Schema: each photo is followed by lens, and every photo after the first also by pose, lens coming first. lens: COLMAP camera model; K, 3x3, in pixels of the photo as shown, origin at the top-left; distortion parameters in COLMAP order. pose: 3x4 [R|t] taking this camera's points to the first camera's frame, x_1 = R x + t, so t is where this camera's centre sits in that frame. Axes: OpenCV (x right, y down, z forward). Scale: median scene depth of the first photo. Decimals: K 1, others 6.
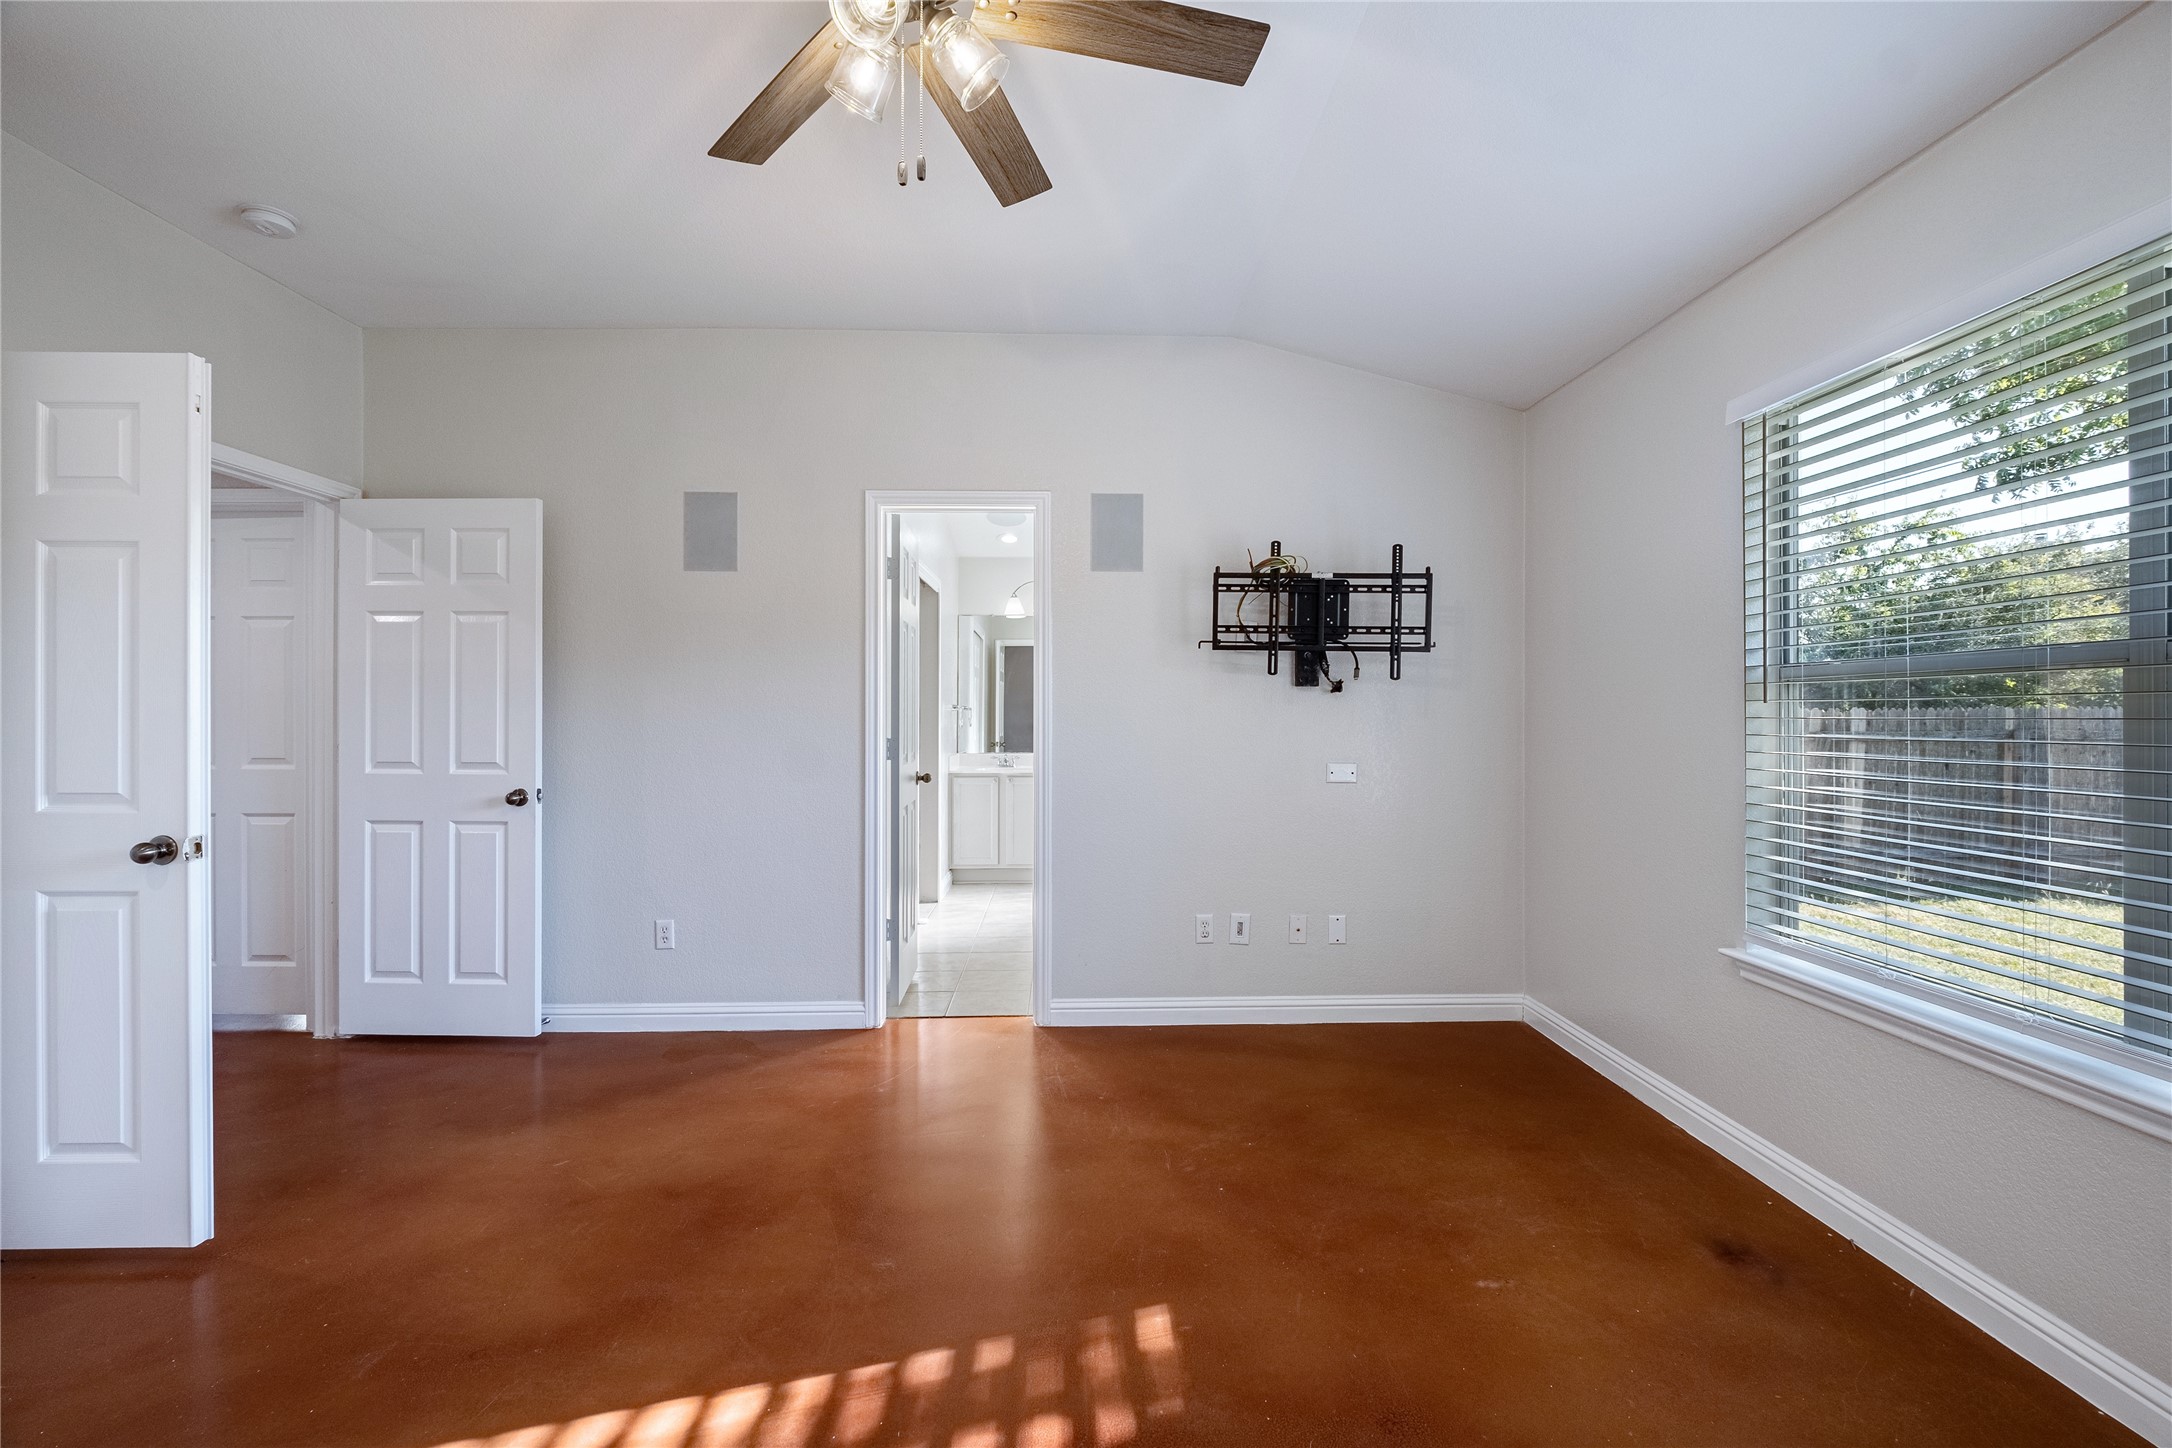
lens RADIAL K [[941.8, 0, 1085.6], [0, 941.8, 716.0], [0, 0, 1]] dist [0.001412, -0.004420]
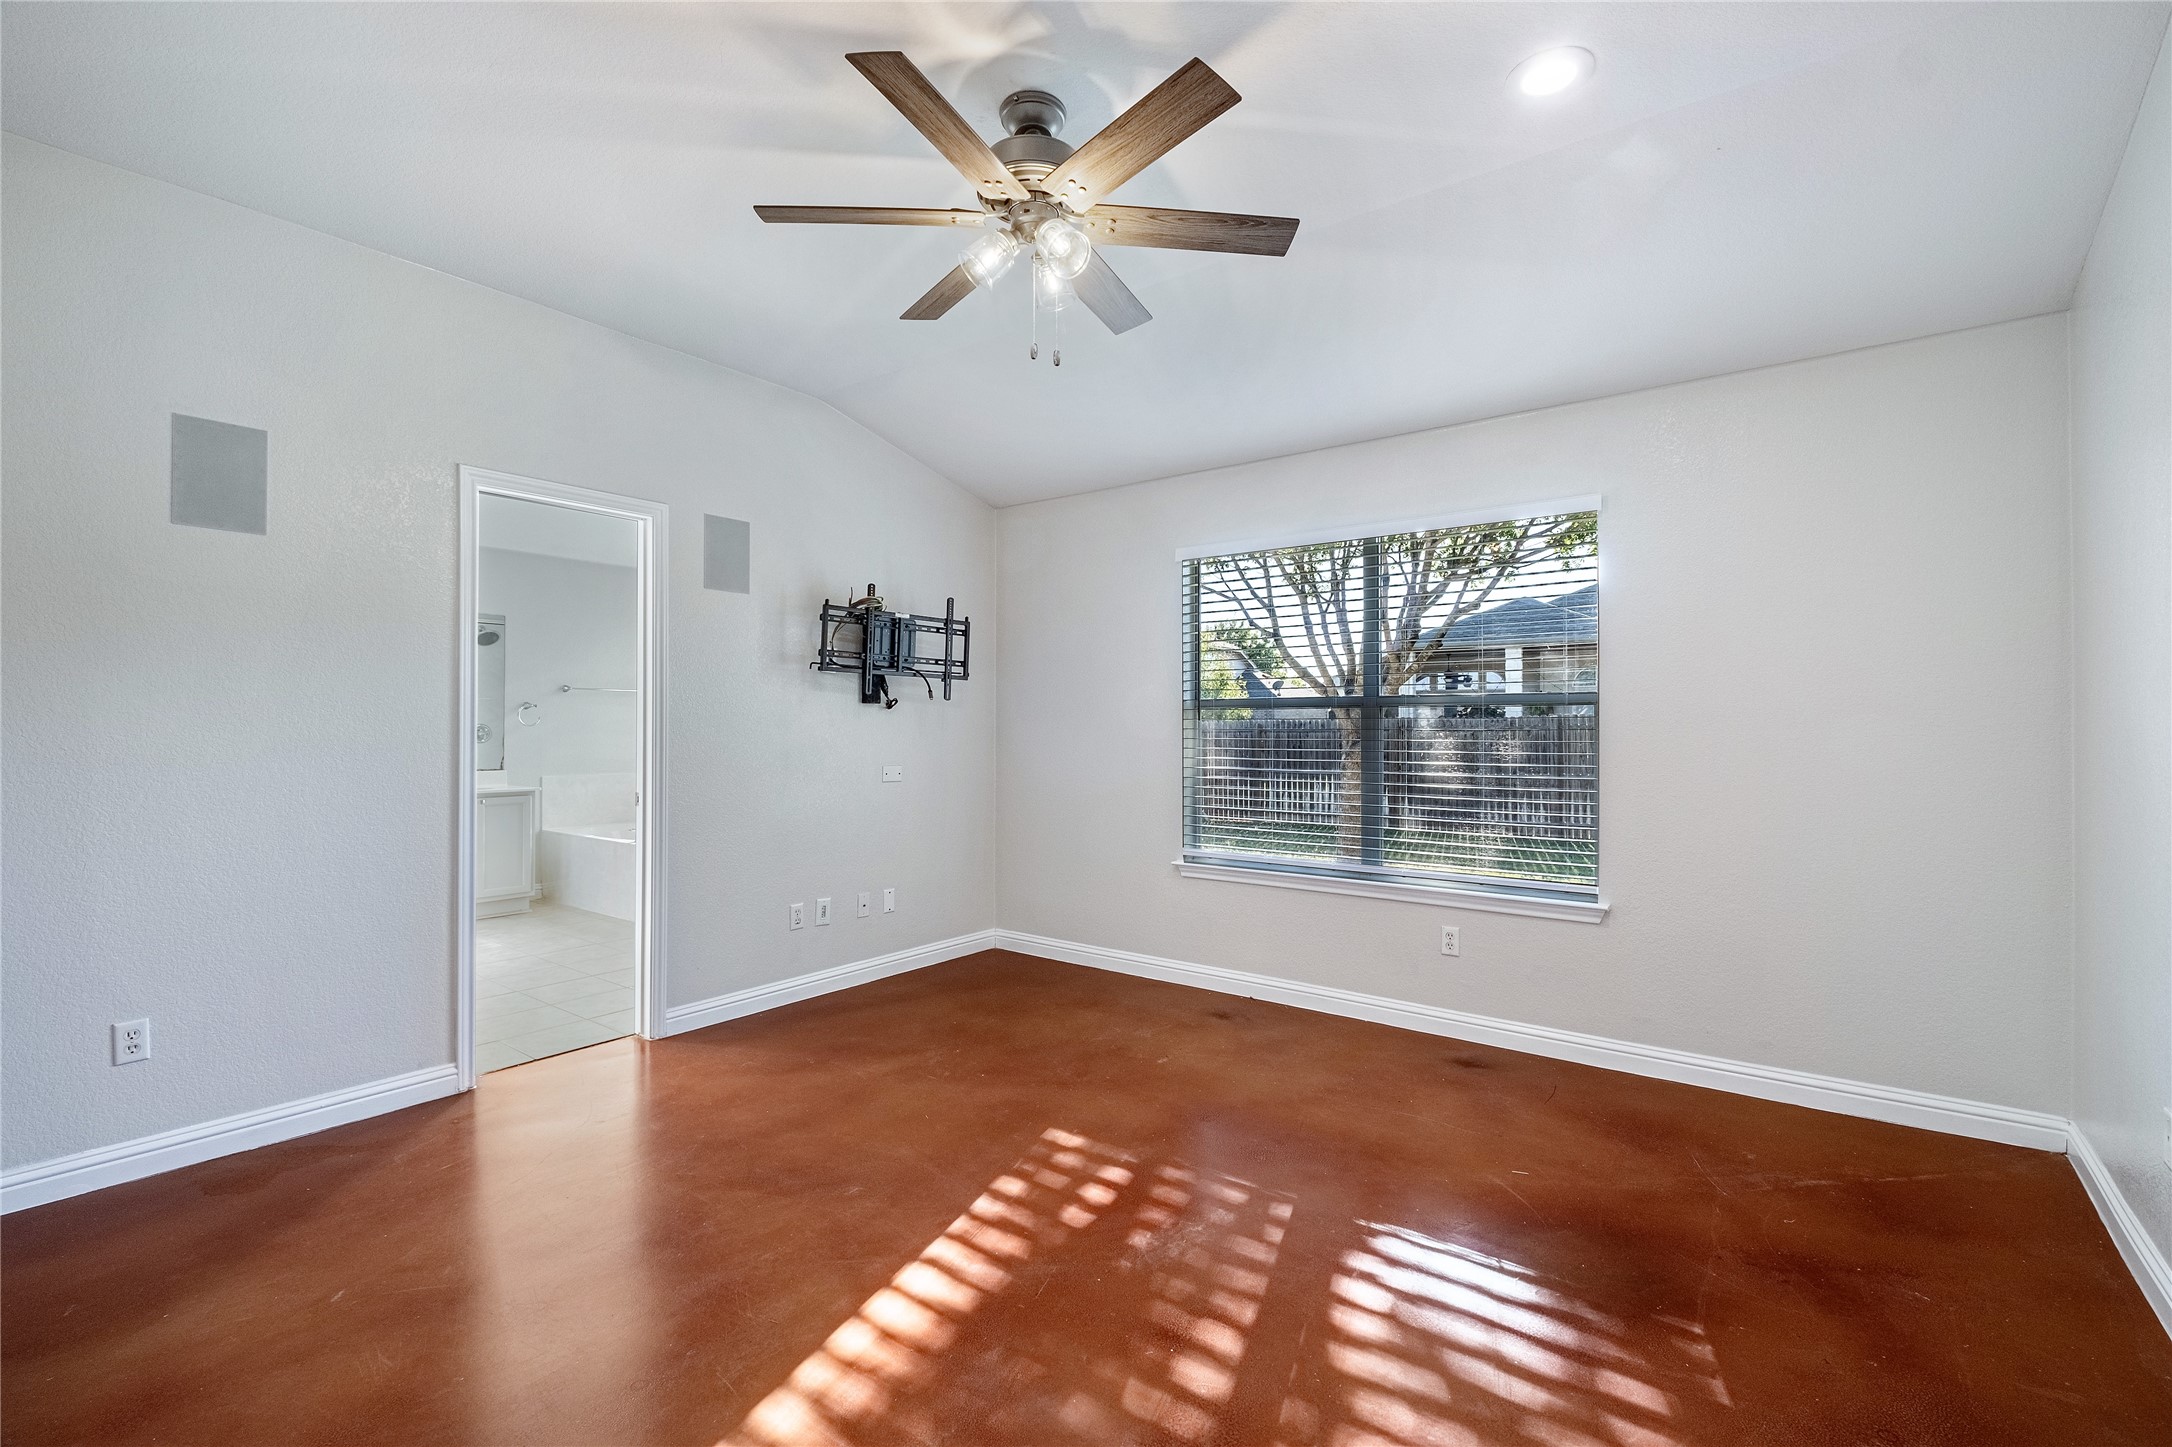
lens RADIAL K [[941.8, 0, 1096.1], [0, 941.8, 726.8], [0, 0, 1]] dist [0.001412, -0.004420]
pose [[0.629859, 0.001269, 0.776708, -0.555399], [0.000680, 0.999997, -0.002185, 0.001513], [-0.776709, 0.001904, 0.629857, 0.010620]]
